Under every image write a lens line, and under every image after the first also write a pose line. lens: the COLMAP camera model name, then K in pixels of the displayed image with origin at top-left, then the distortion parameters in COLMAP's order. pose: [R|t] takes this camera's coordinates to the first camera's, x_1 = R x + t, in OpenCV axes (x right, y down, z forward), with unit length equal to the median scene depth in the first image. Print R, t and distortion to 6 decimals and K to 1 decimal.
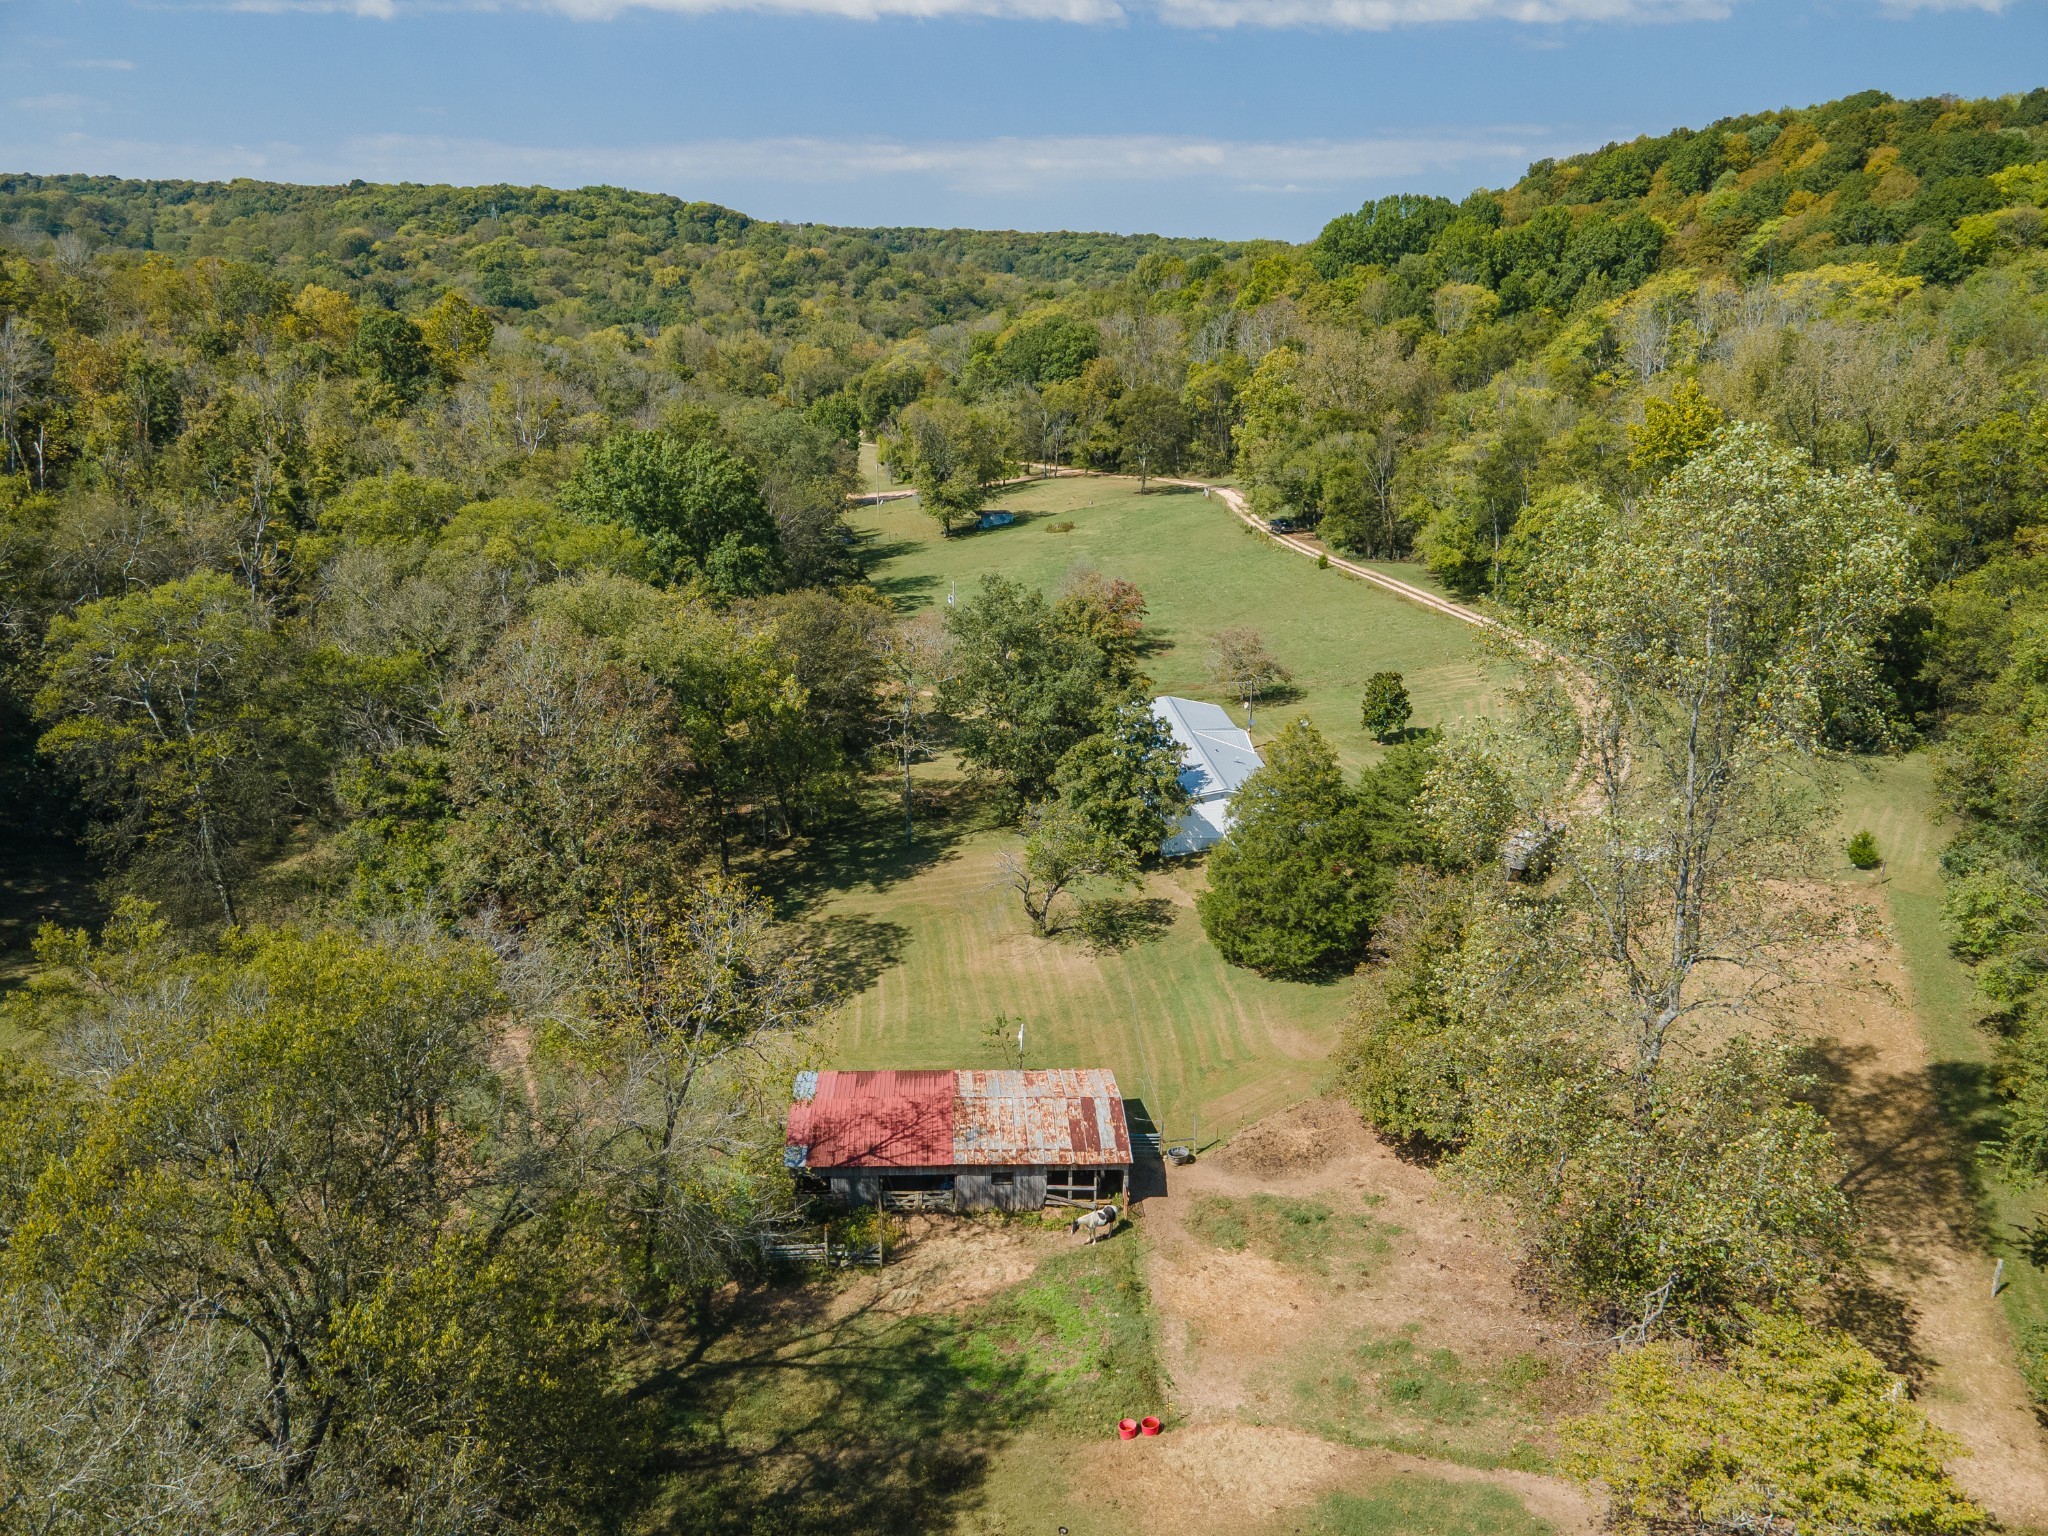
lens RADIAL K [[1487.5, 0, 1024.0], [0, 1487.5, 768.0], [0, 0, 1]] dist [0.007269, 0.064271]
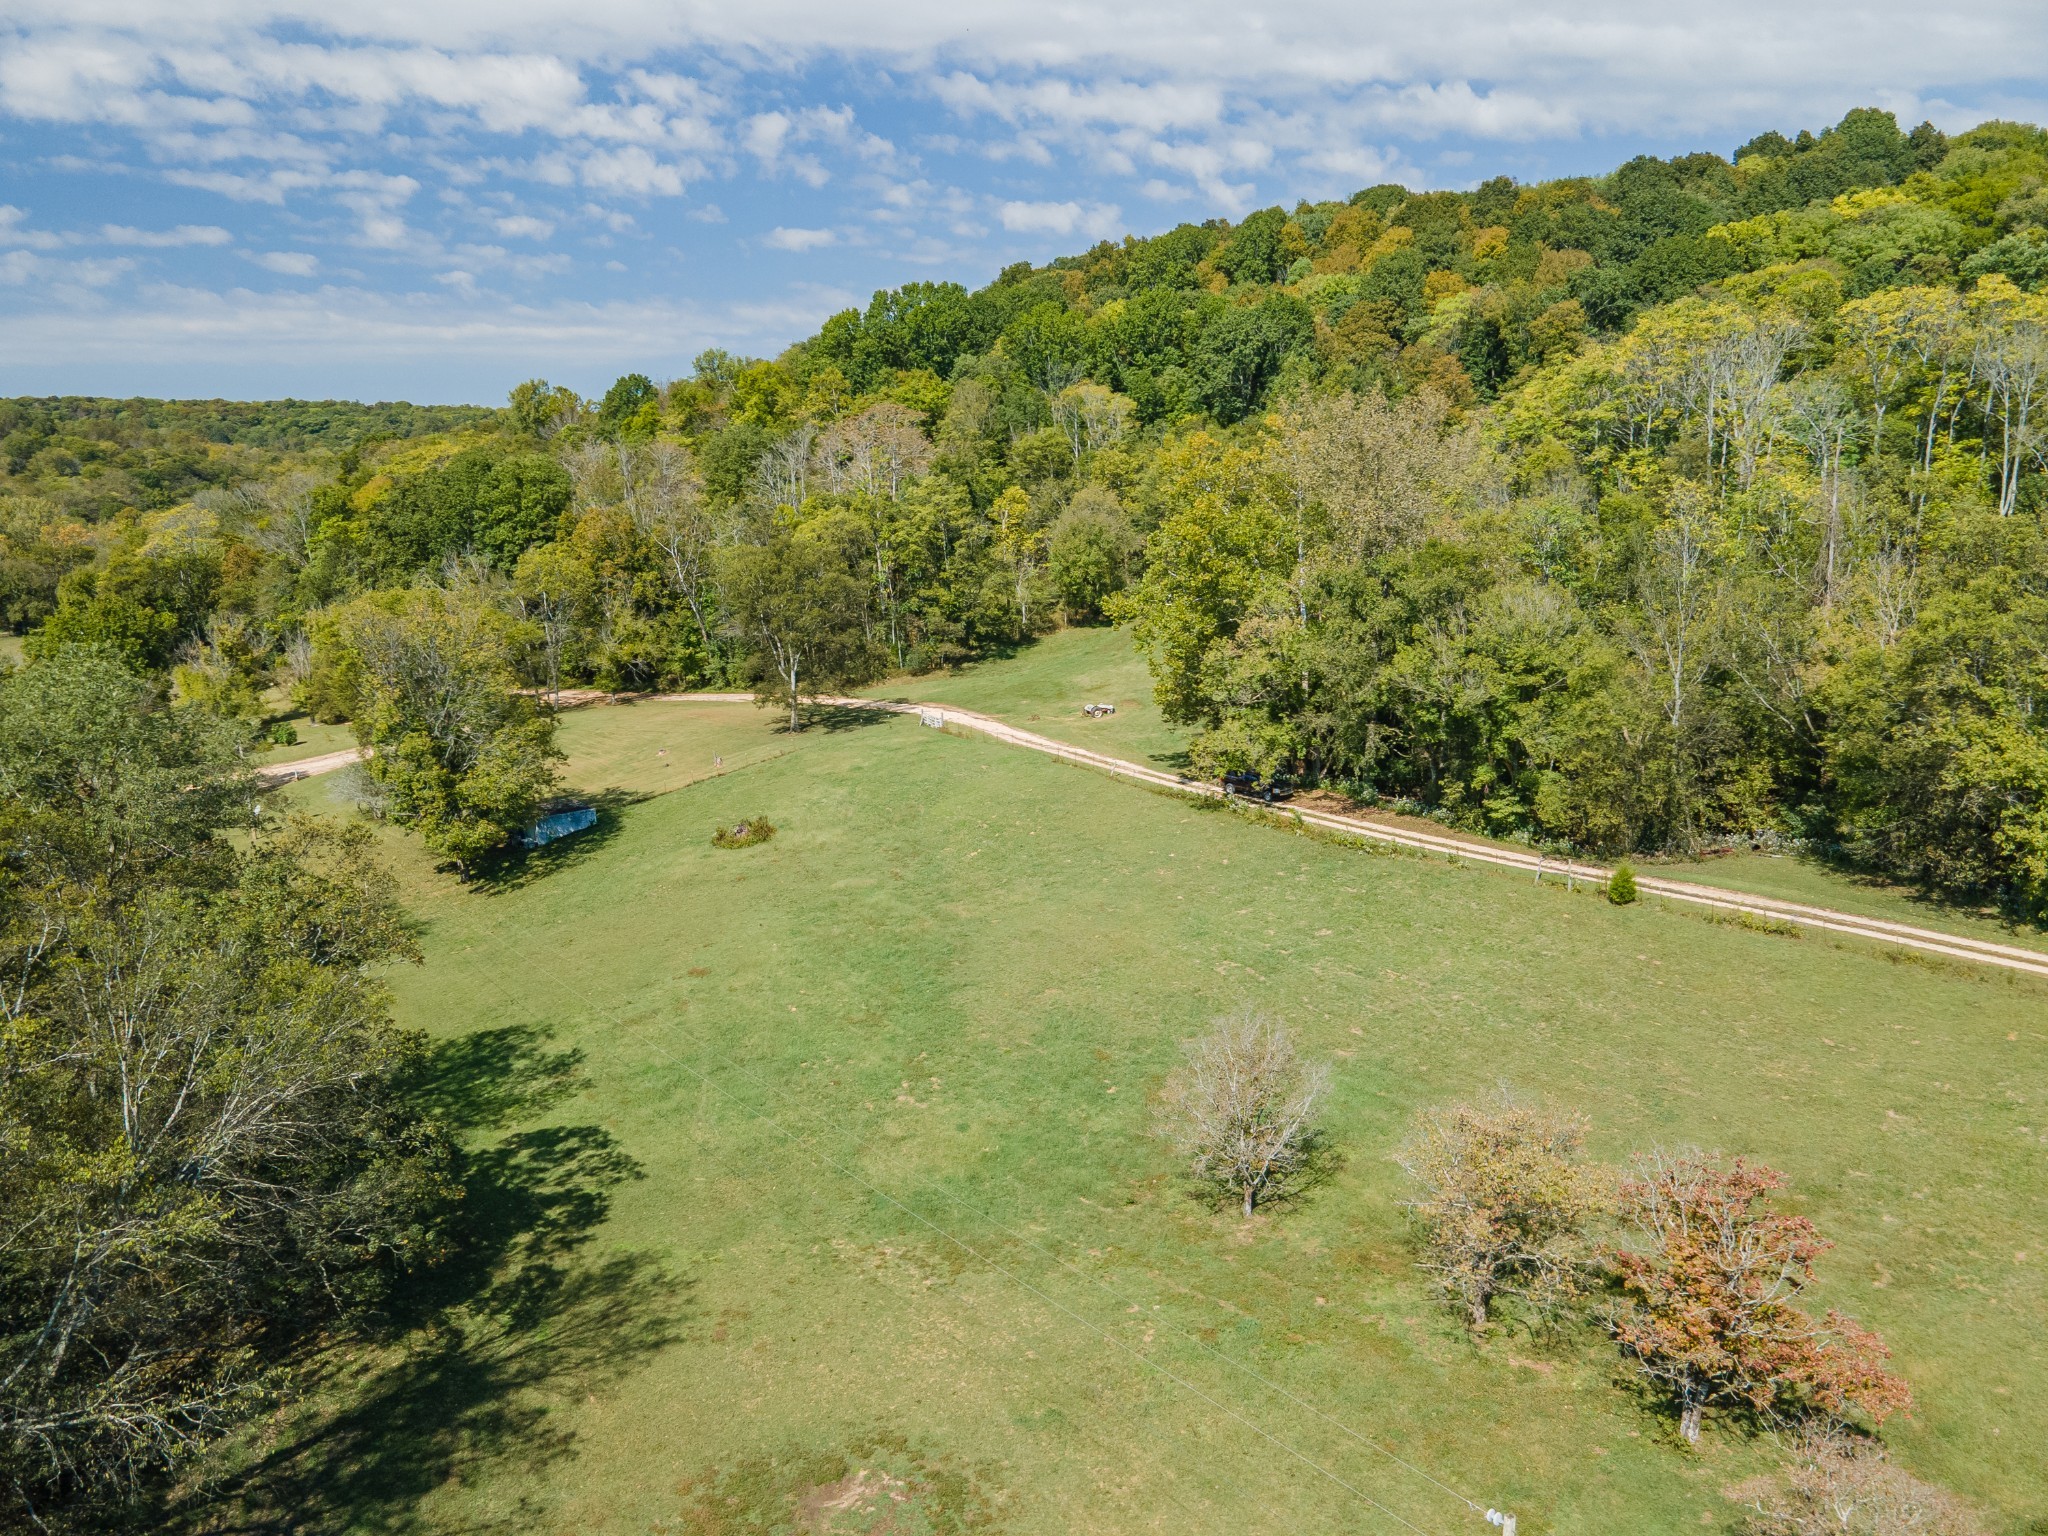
lens RADIAL K [[1477.7, 0, 1024.0], [0, 1477.7, 768.0], [0, 0, 1]] dist [0.035629, 0.023653]
pose [[0.883401, -0.130765, 0.450003, -0.067555], [0.178588, 0.981755, -0.065300, -0.086074], [-0.433254, 0.138051, 0.890636, 0.341572]]
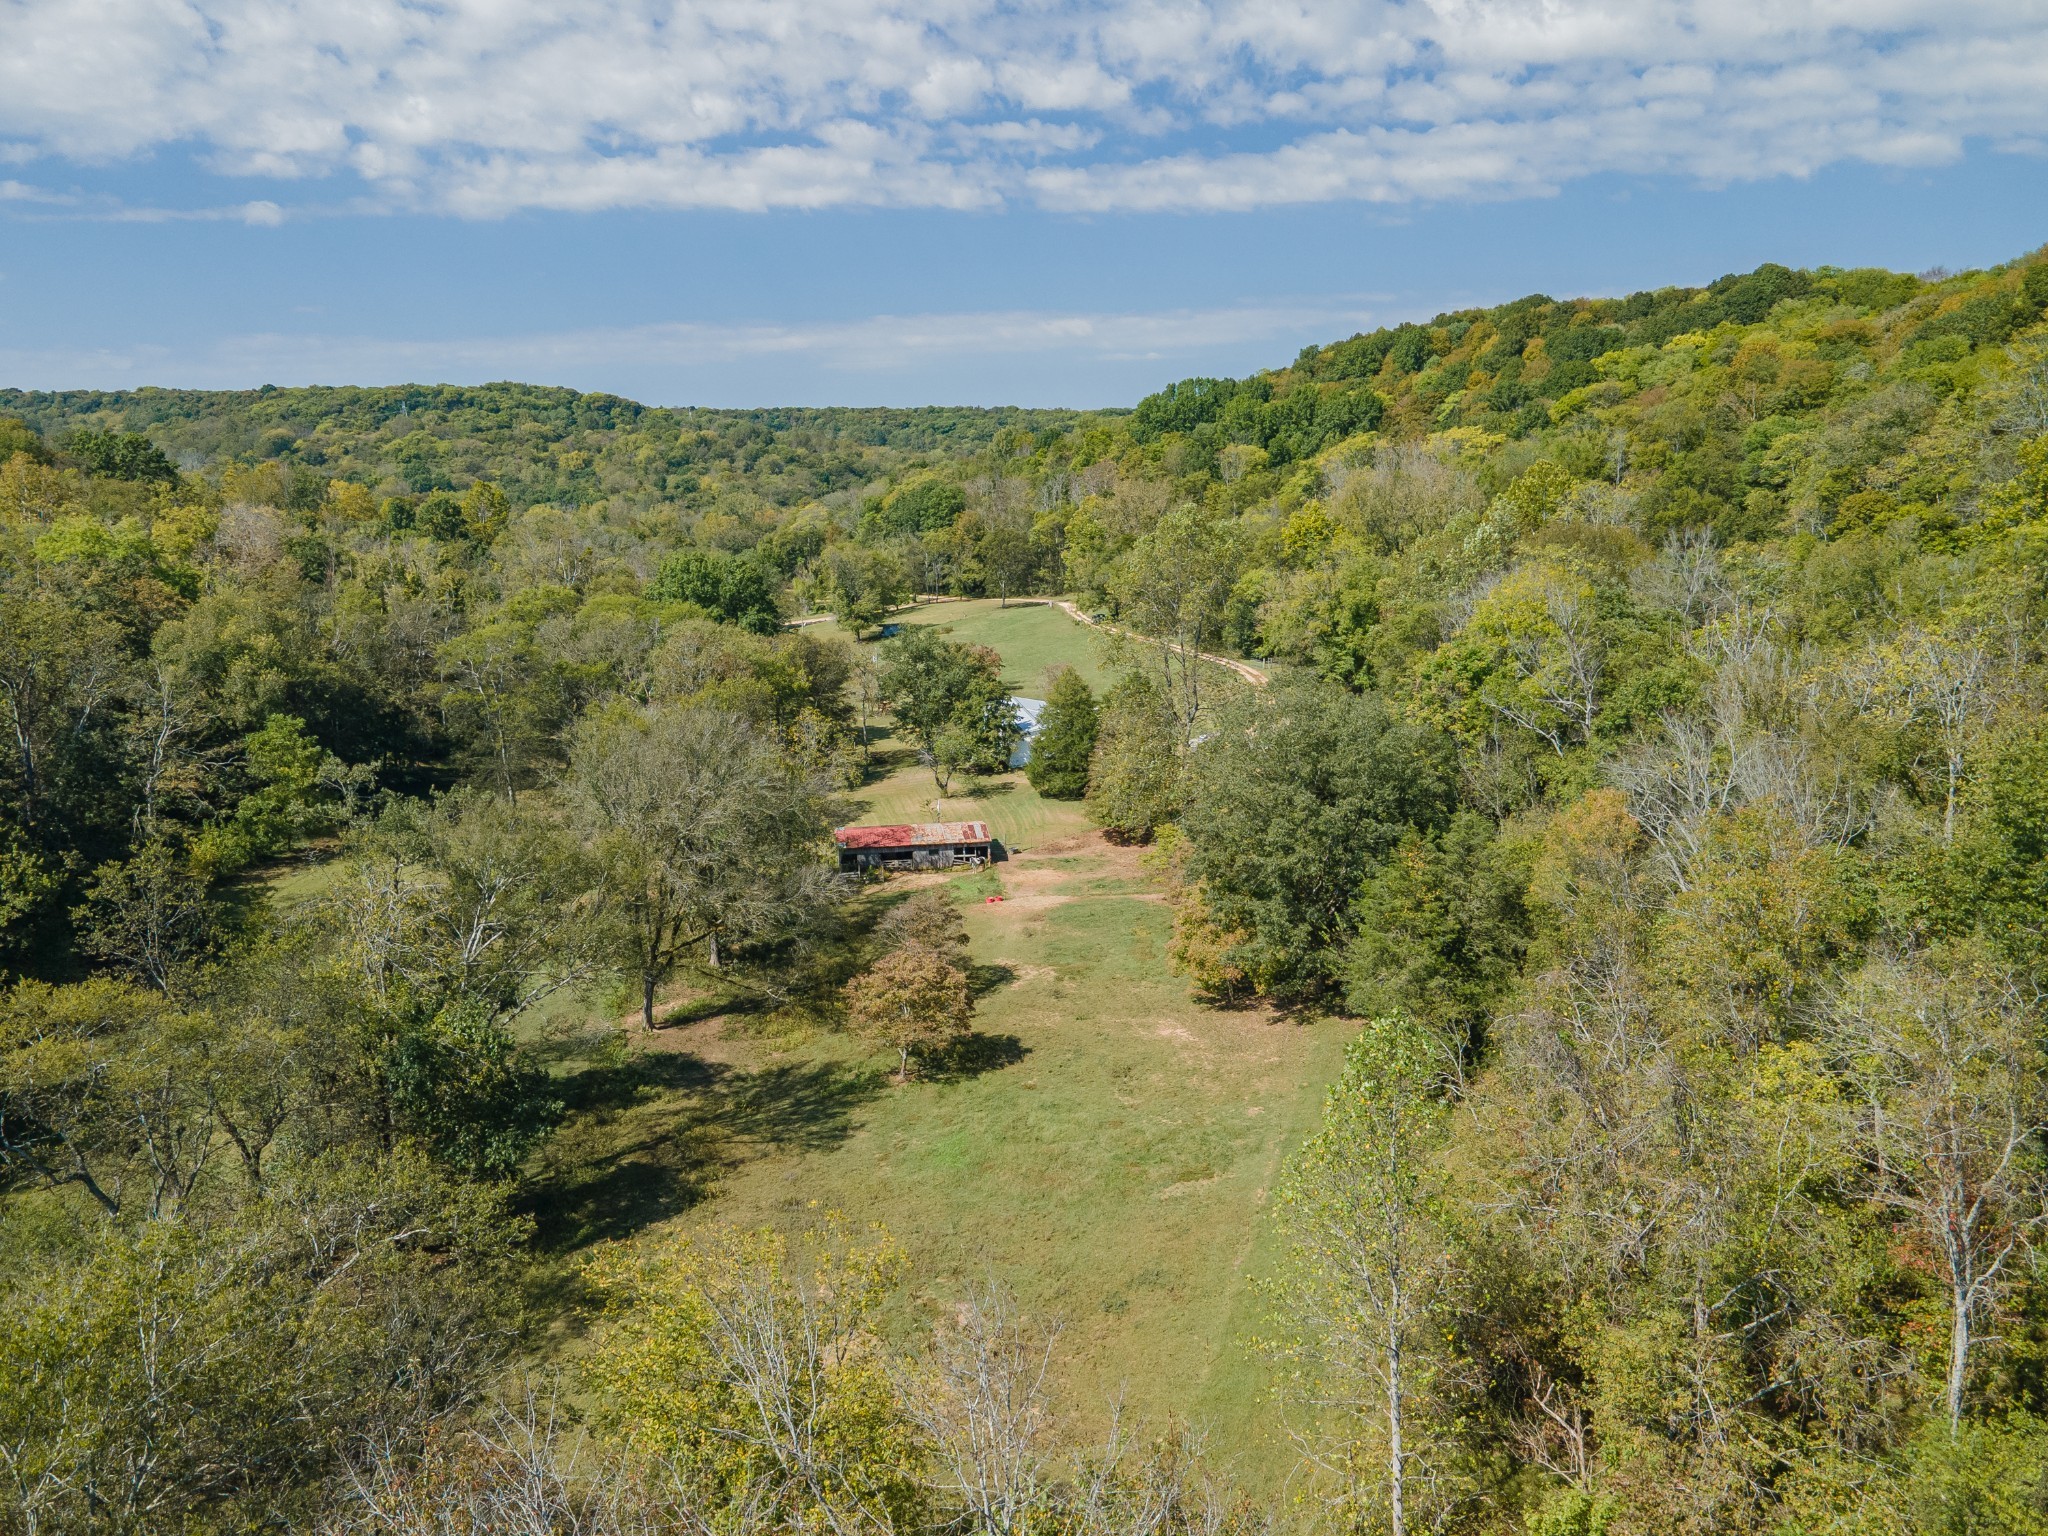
lens RADIAL K [[1470.8, 0, 1012.3], [0, 1470.8, 775.7], [0, 0, 1]] dist [0.035389, 0.010378]
pose [[0.996282, -0.052598, 0.068225, -0.007031], [0.059018, 0.993652, -0.095776, 0.064035], [-0.062754, 0.099446, 0.993062, -0.204654]]
